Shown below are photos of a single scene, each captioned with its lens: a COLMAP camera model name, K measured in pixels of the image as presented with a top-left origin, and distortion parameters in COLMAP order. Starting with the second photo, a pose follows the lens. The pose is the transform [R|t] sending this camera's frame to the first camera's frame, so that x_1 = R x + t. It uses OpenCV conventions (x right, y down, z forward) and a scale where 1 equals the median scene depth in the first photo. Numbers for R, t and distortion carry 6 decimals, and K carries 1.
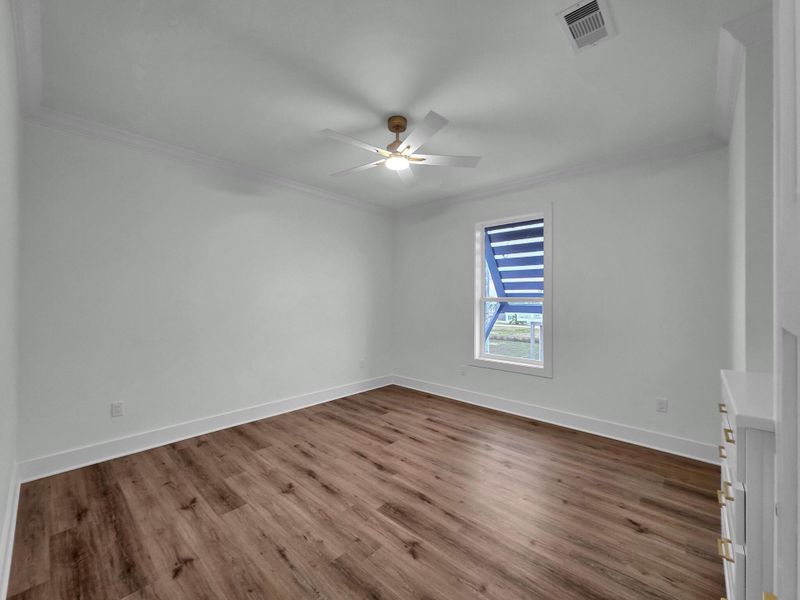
lens RADIAL K [[329.7, 0, 400.0], [0, 329.7, 295.8], [0, 0, 1]] dist [0.003442, 0.000797]
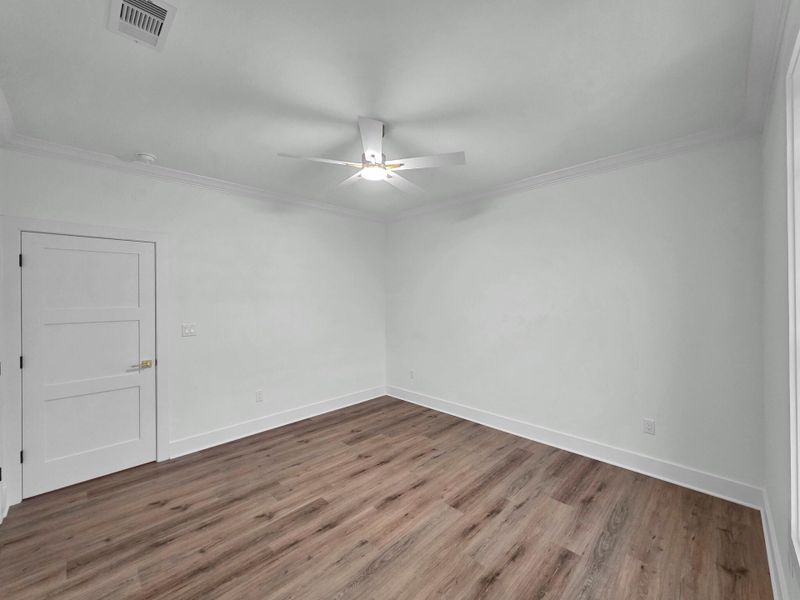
lens RADIAL K [[329.7, 0, 400.4], [0, 329.7, 295.6], [0, 0, 1]] dist [0.003442, 0.000797]
pose [[-0.052201, -0.010127, -0.998585, 0.864211], [0.019387, 0.999750, -0.011152, -0.043096], [0.998448, -0.019941, -0.051992, 1.067215]]
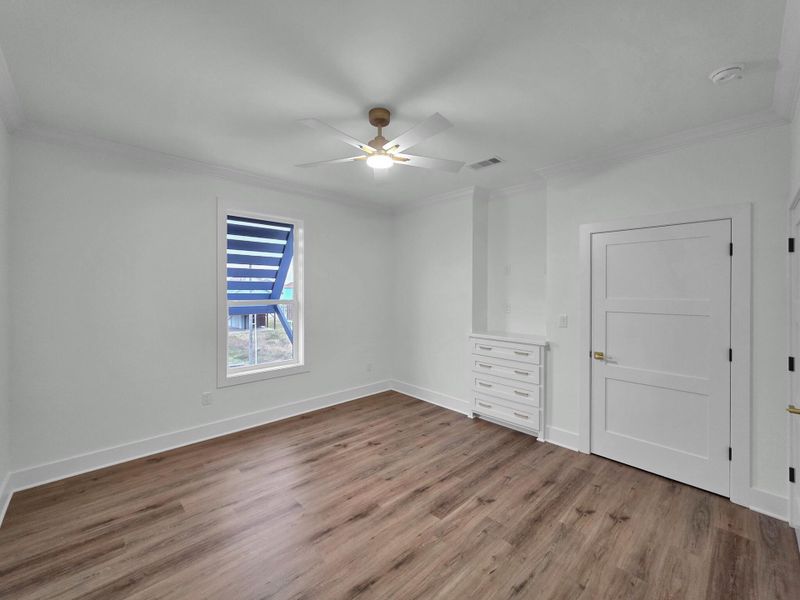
lens RADIAL K [[329.7, 0, 401.9], [0, 329.7, 301.4], [0, 0, 1]] dist [0.003442, 0.000797]
pose [[0.072705, -0.040993, 0.996511, -0.842770], [-0.016174, 0.998975, 0.042275, -0.054205], [-0.997222, -0.019191, 0.071967, 0.833386]]
